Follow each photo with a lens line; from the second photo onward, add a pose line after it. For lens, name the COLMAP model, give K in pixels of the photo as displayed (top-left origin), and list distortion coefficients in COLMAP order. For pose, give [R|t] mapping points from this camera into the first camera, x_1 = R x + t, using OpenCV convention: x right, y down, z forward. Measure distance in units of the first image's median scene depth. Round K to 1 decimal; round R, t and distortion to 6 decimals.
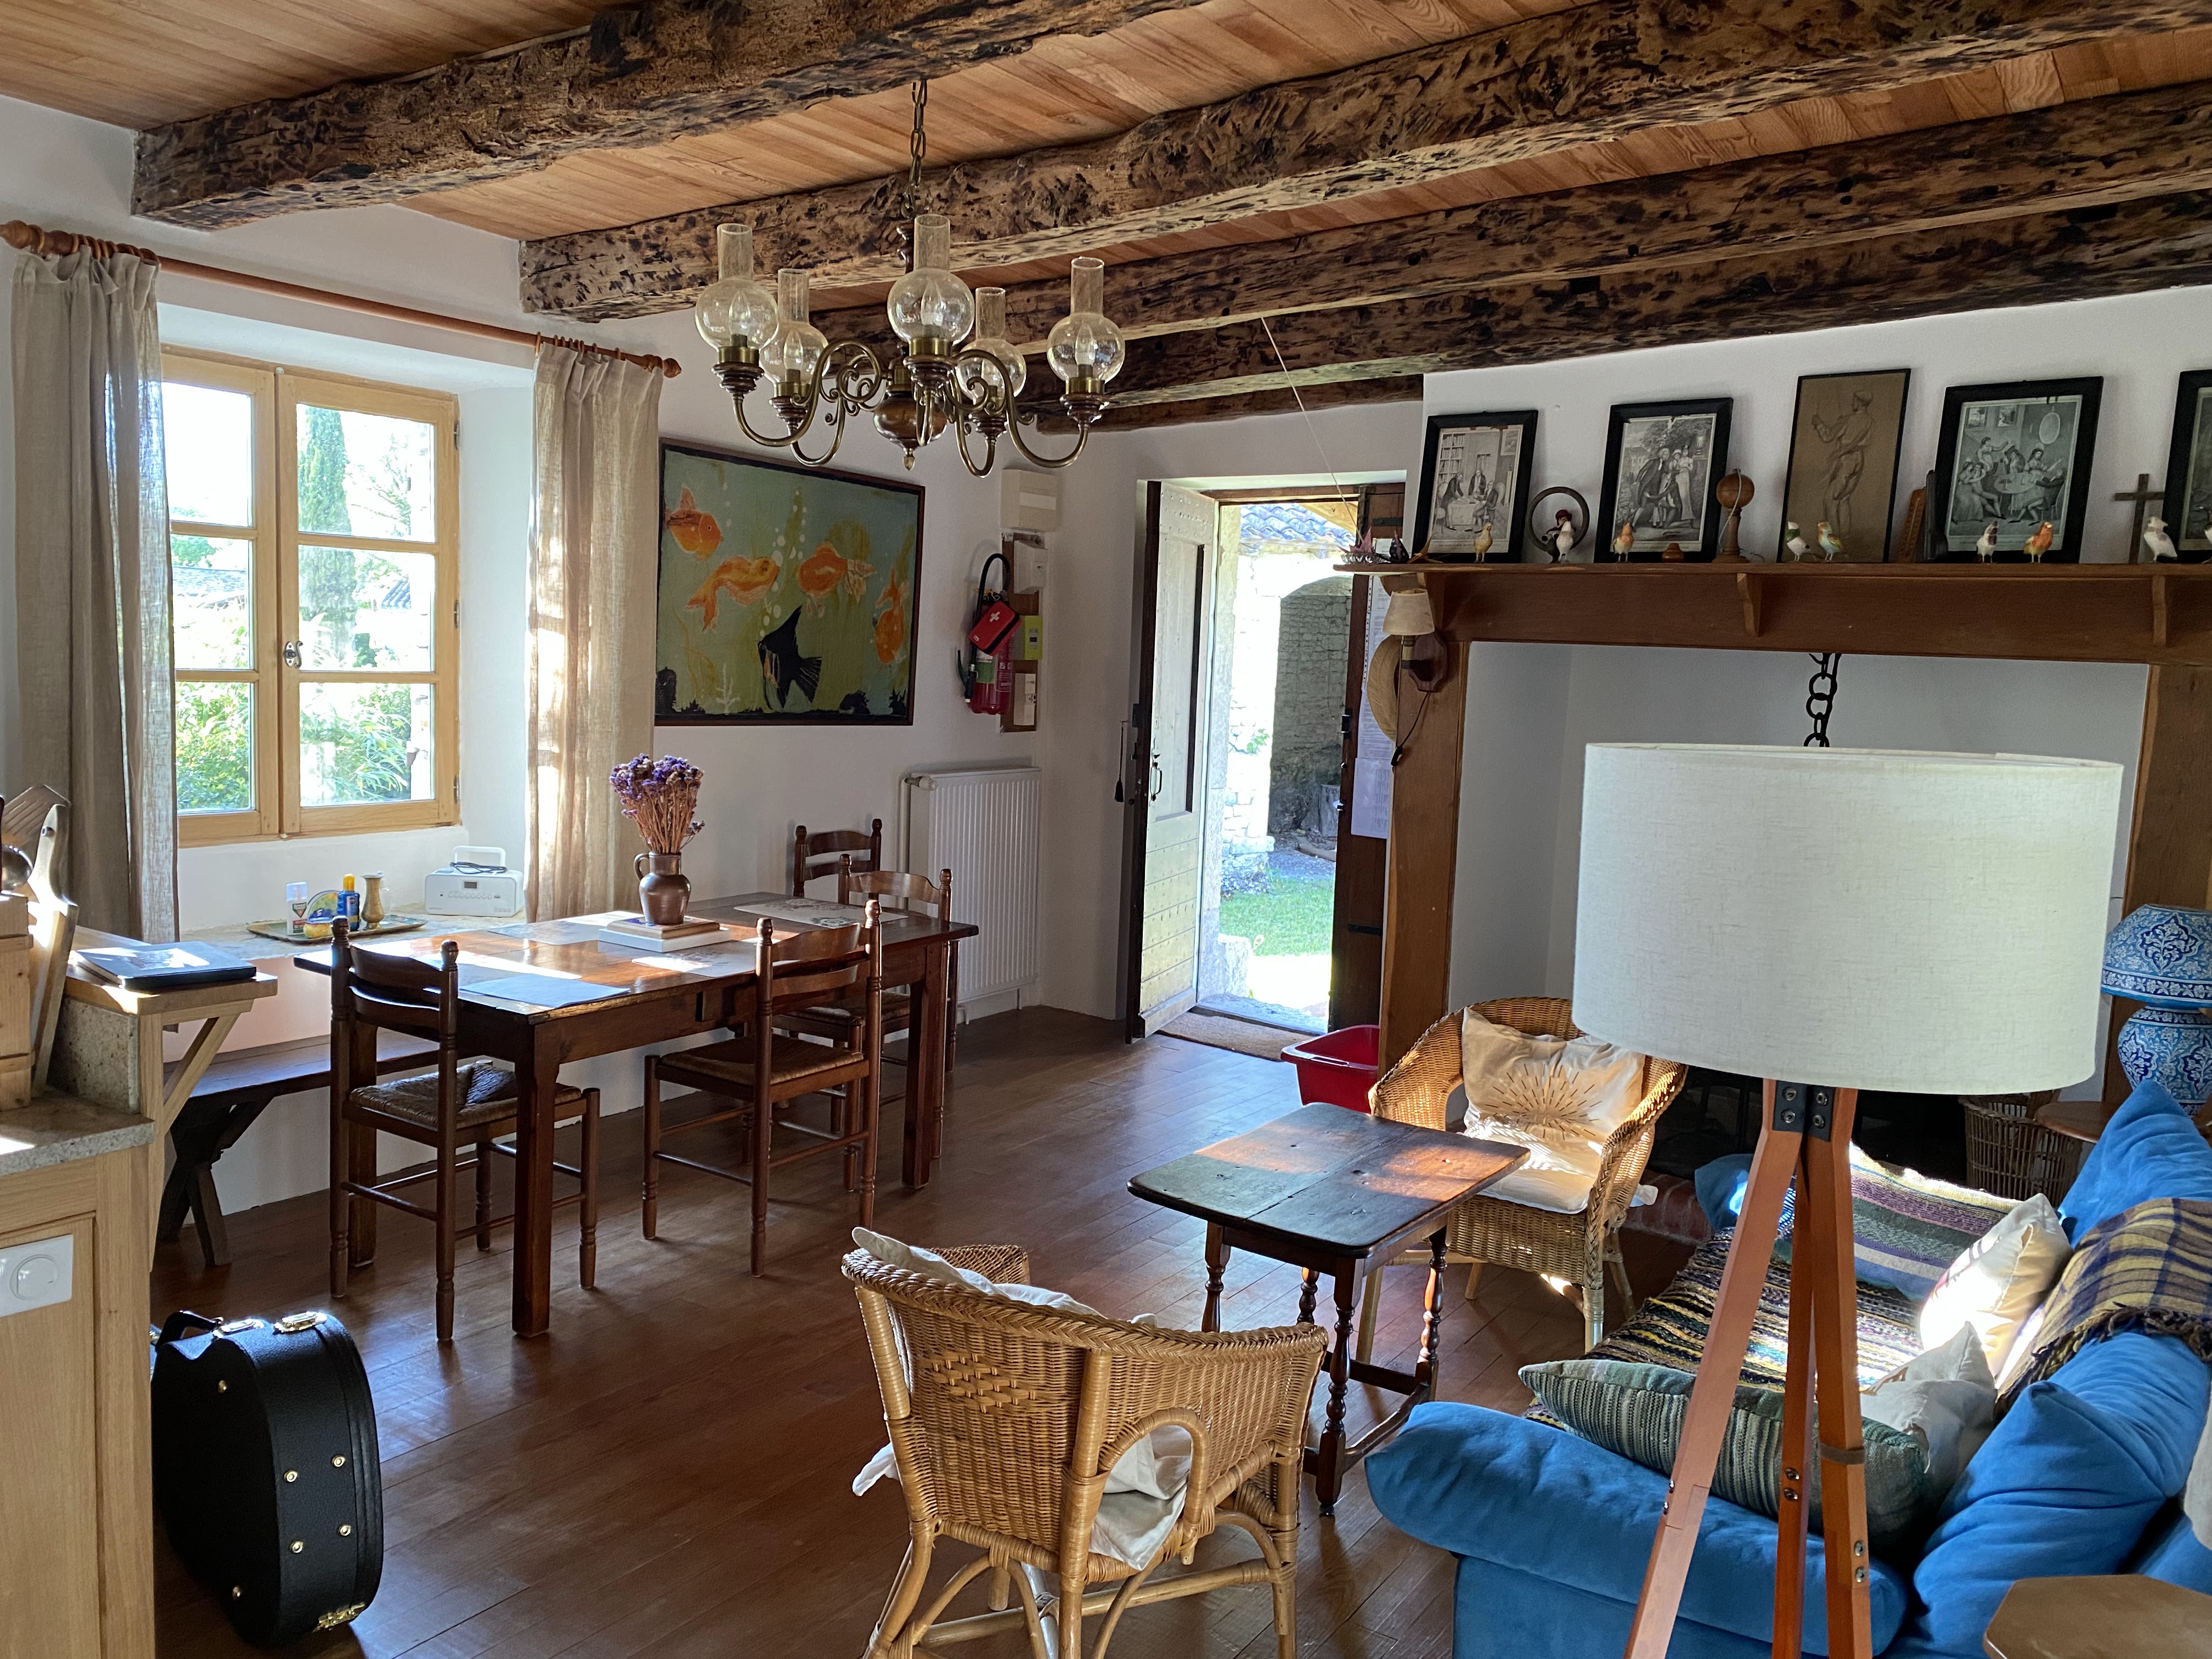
lens RADIAL K [[1704.1, 0, 1106.0], [0, 1704.1, 829.5], [0, 0, 1]] dist [-0.003637, -0.005399]
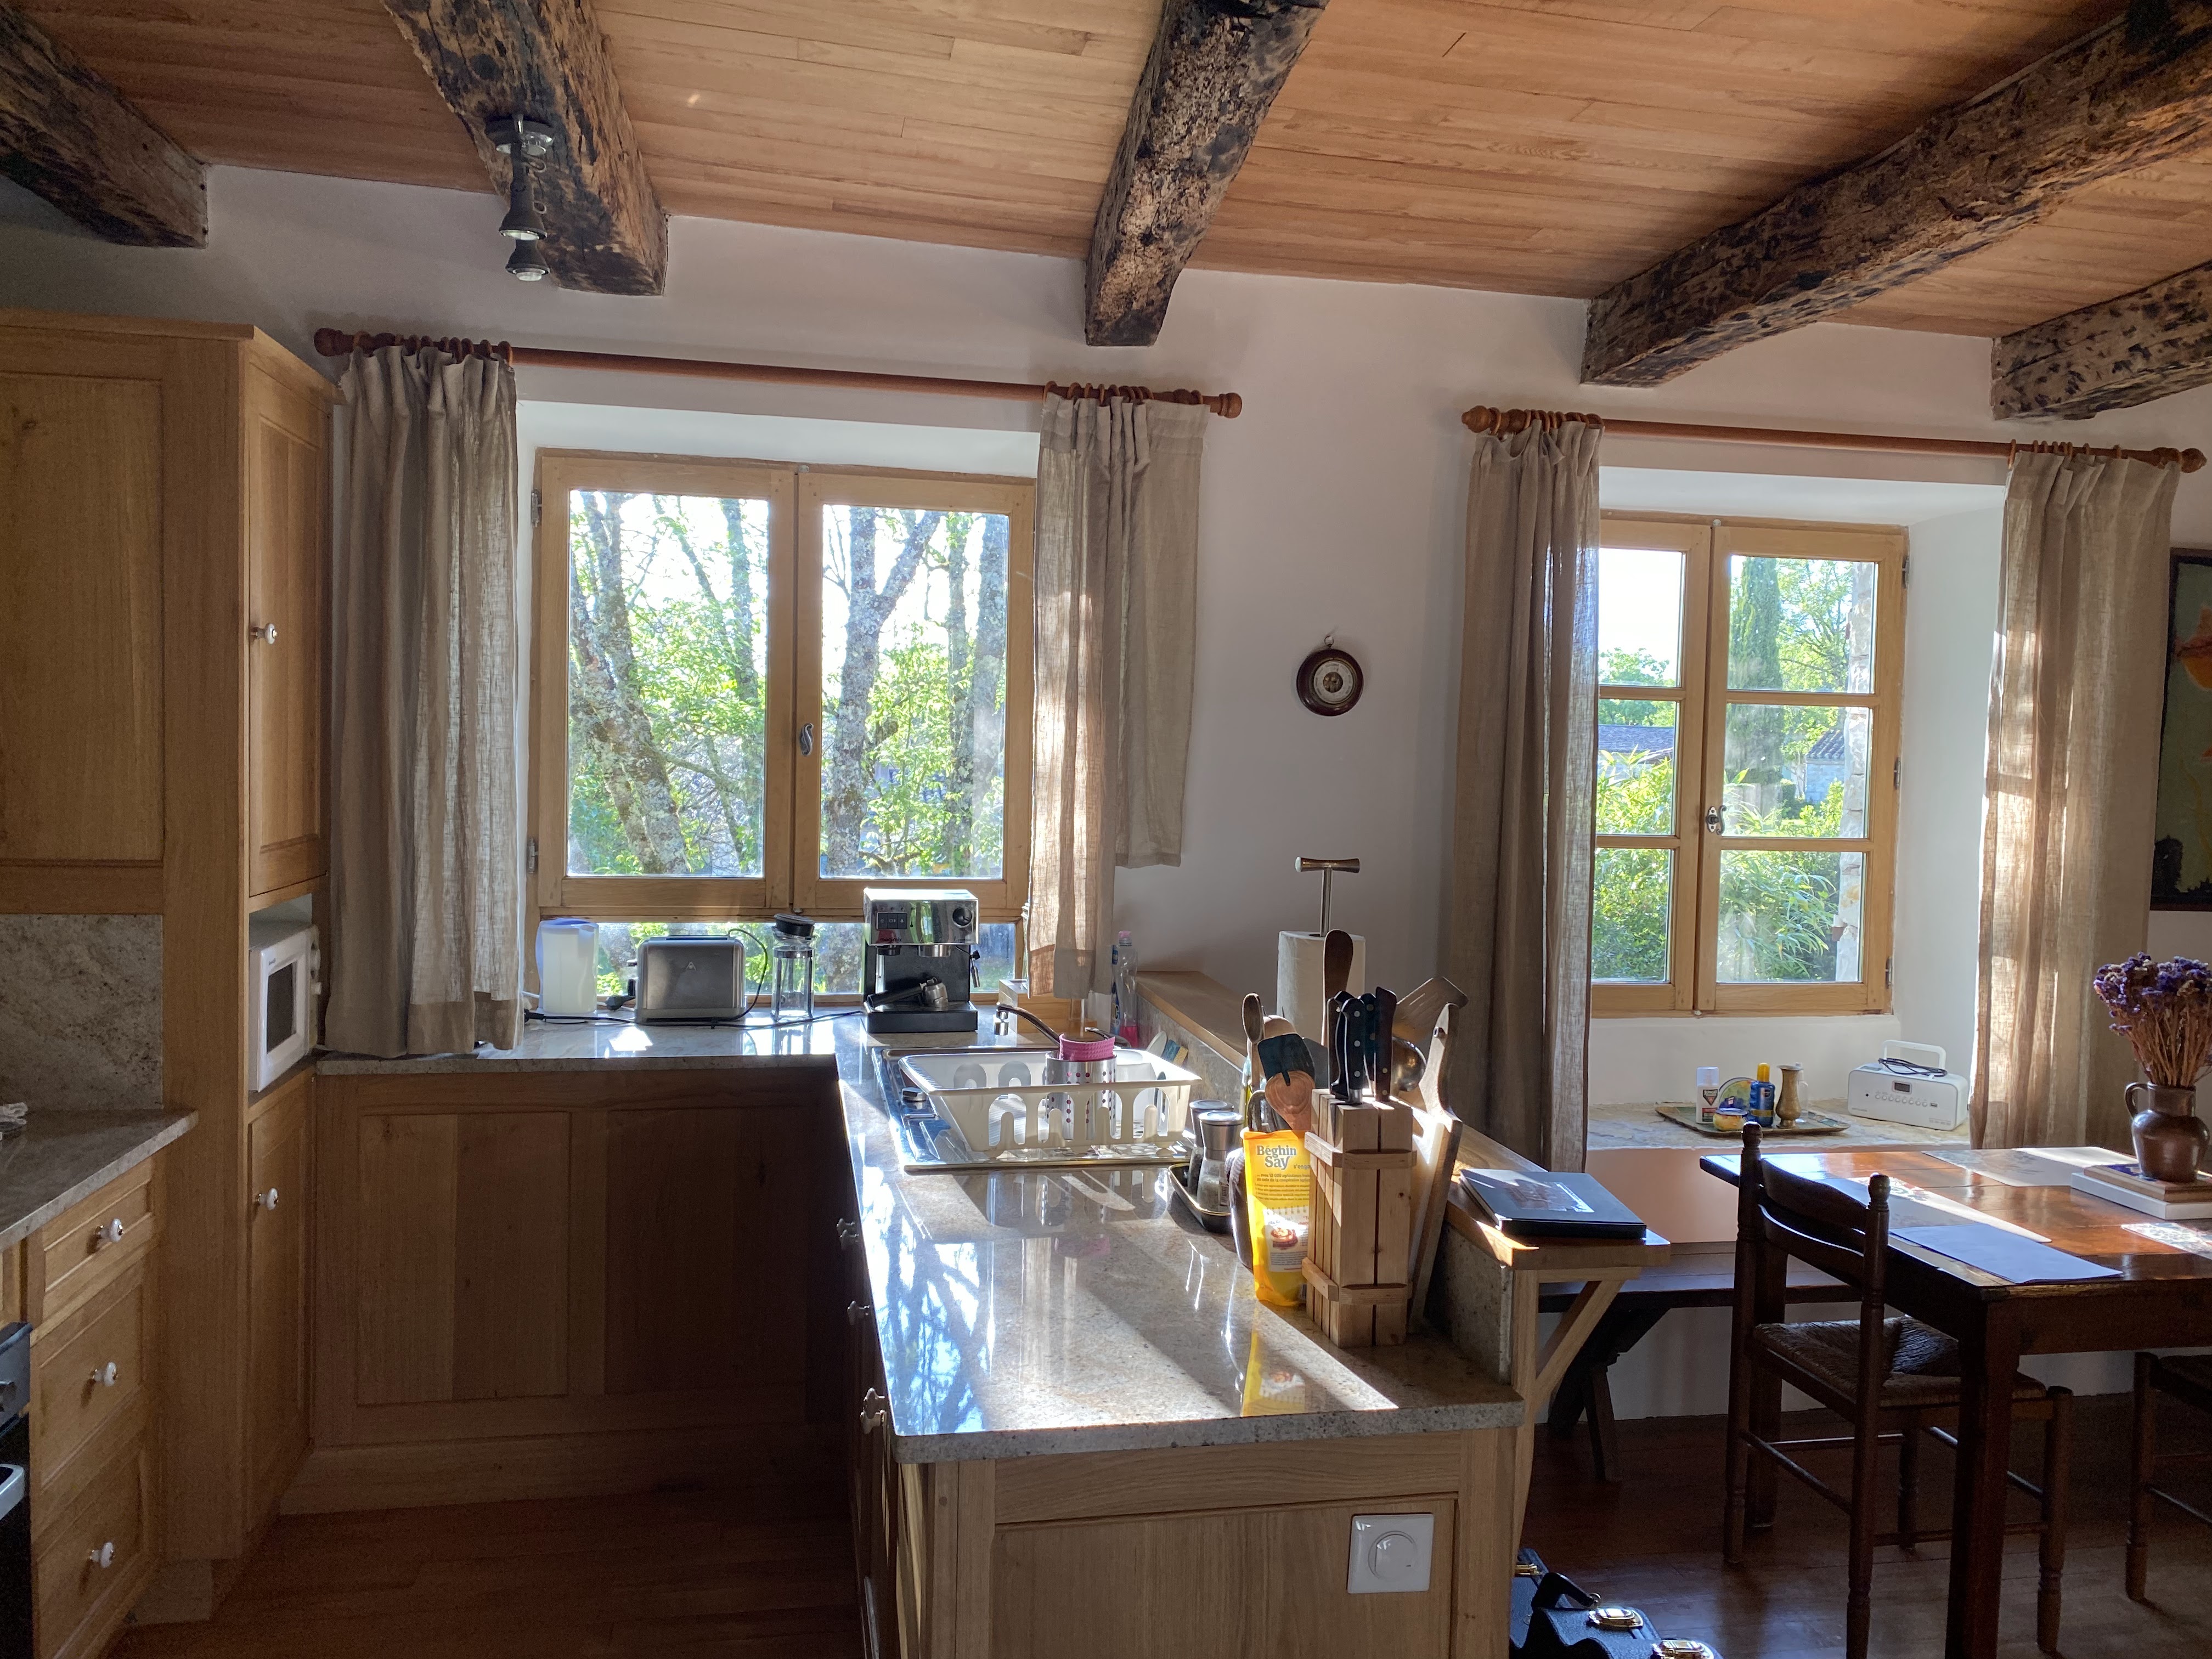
lens RADIAL K [[1708.9, 0, 1165.5], [0, 1708.9, 823.8], [0, 0, 1]] dist [0.052753, -0.040827]
pose [[0.727178, 0.004815, -0.686432, -0.056703], [-0.066742, 0.995734, -0.063720, -0.023640], [0.683196, 0.092150, 0.724397, 0.126543]]
